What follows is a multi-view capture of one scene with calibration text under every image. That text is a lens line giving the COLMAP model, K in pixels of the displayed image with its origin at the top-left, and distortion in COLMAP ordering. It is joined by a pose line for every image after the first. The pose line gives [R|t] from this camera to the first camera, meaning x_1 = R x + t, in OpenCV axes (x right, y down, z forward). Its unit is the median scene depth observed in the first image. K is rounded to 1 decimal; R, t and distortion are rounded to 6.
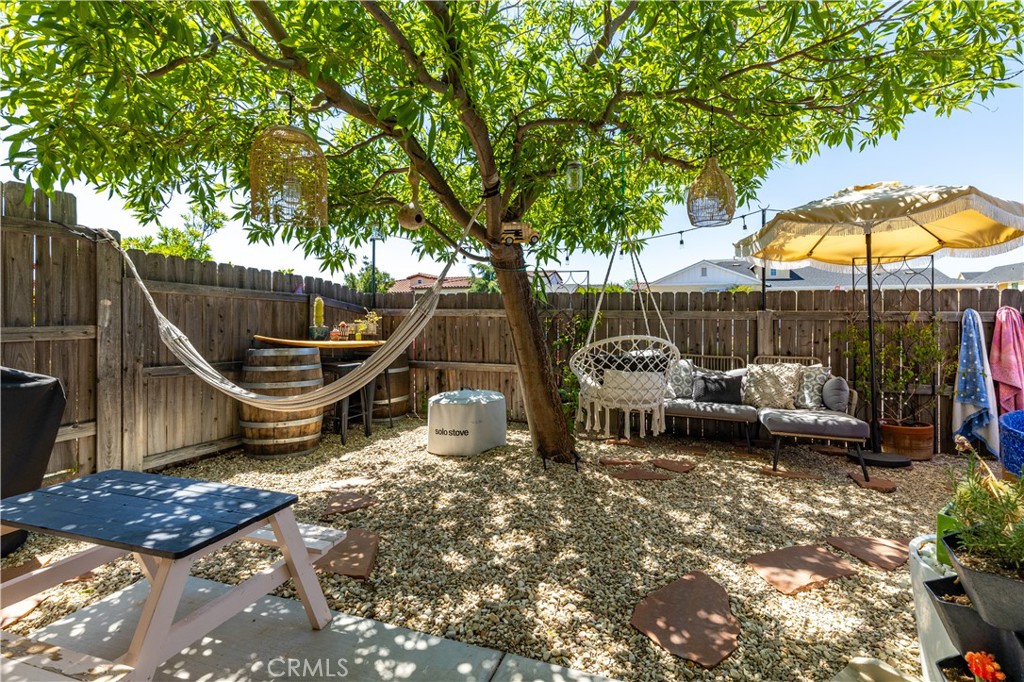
lens RADIAL K [[477.5, 0, 504.8], [0, 477.5, 321.5], [0, 0, 1]] dist [0.000107, -0.000590]
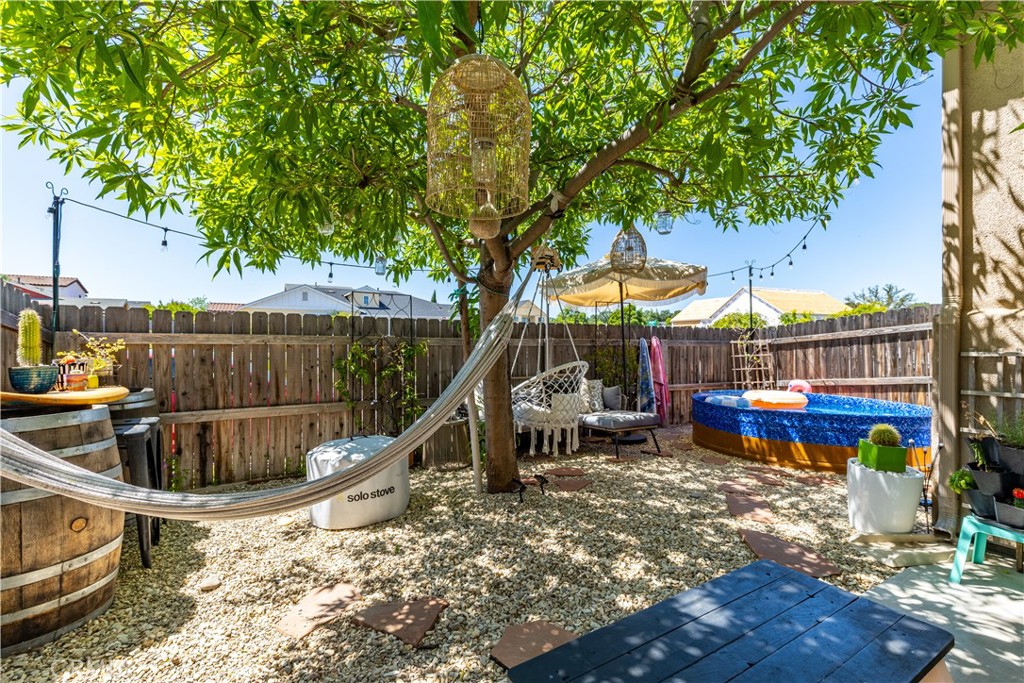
lens RADIAL K [[477.5, 0, 509.5], [0, 477.5, 341.8], [0, 0, 1]] dist [0.000107, -0.000590]
pose [[0.638911, -0.004038, 0.769270, -0.685495], [0.009484, 0.999952, -0.002628, -0.015315], [-0.769222, 0.008975, 0.638918, 0.395167]]
